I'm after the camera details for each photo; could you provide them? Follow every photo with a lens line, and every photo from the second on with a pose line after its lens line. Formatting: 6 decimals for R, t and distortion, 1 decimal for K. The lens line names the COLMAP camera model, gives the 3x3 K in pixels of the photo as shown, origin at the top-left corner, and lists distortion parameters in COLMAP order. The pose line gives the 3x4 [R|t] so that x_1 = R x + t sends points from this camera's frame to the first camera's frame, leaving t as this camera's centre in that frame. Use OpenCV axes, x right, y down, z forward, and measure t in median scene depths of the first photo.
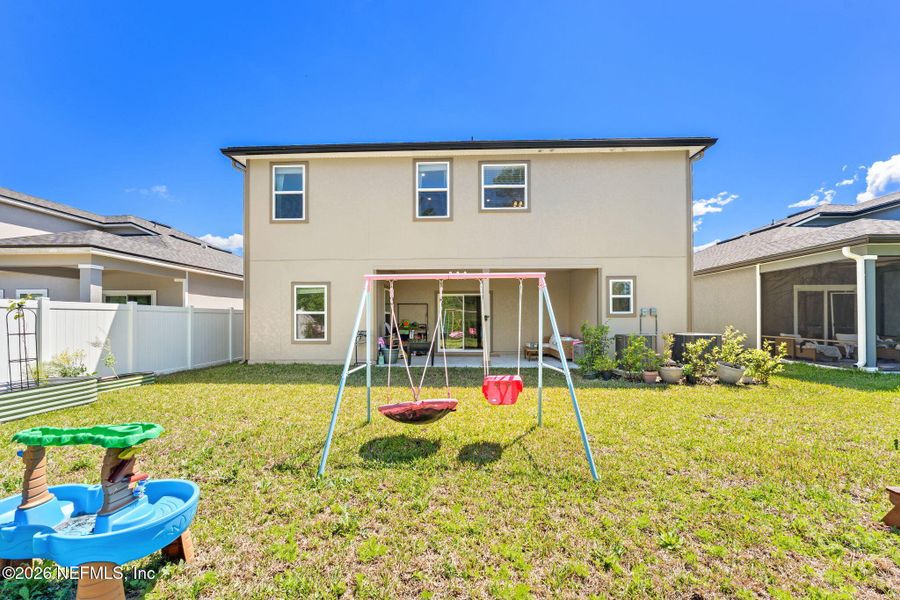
lens RADIAL K [[365.8, 0, 436.6], [0, 365.8, 316.1], [0, 0, 1]] dist [-0.001107, -0.000397]
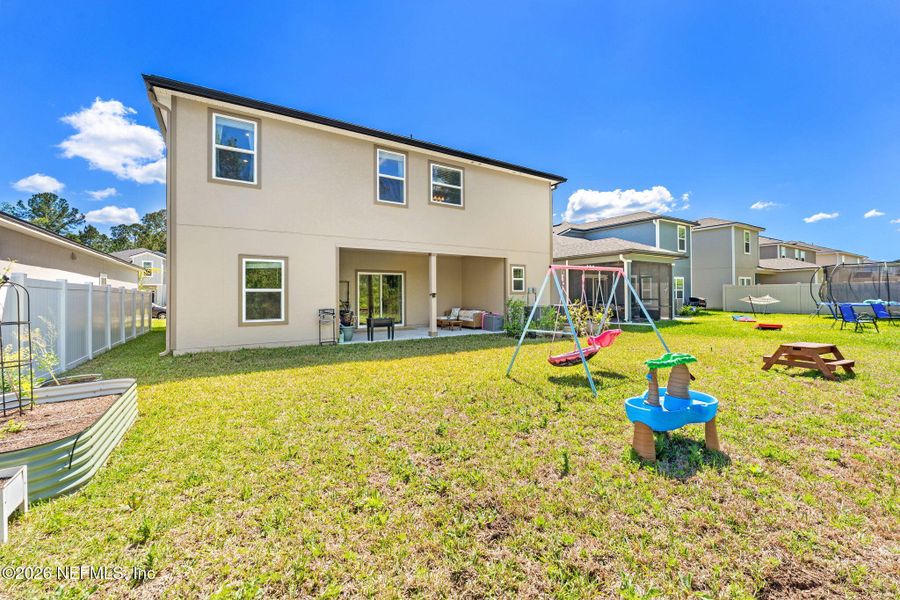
lens RADIAL K [[365.8, 0, 430.4], [0, 365.8, 292.4], [0, 0, 1]] dist [-0.001107, -0.000397]
pose [[0.828828, 0.000135, 0.559503, -0.521729], [0.000789, 0.999999, -0.001409, -0.001927], [-0.559503, 0.001609, 0.828827, 0.037036]]
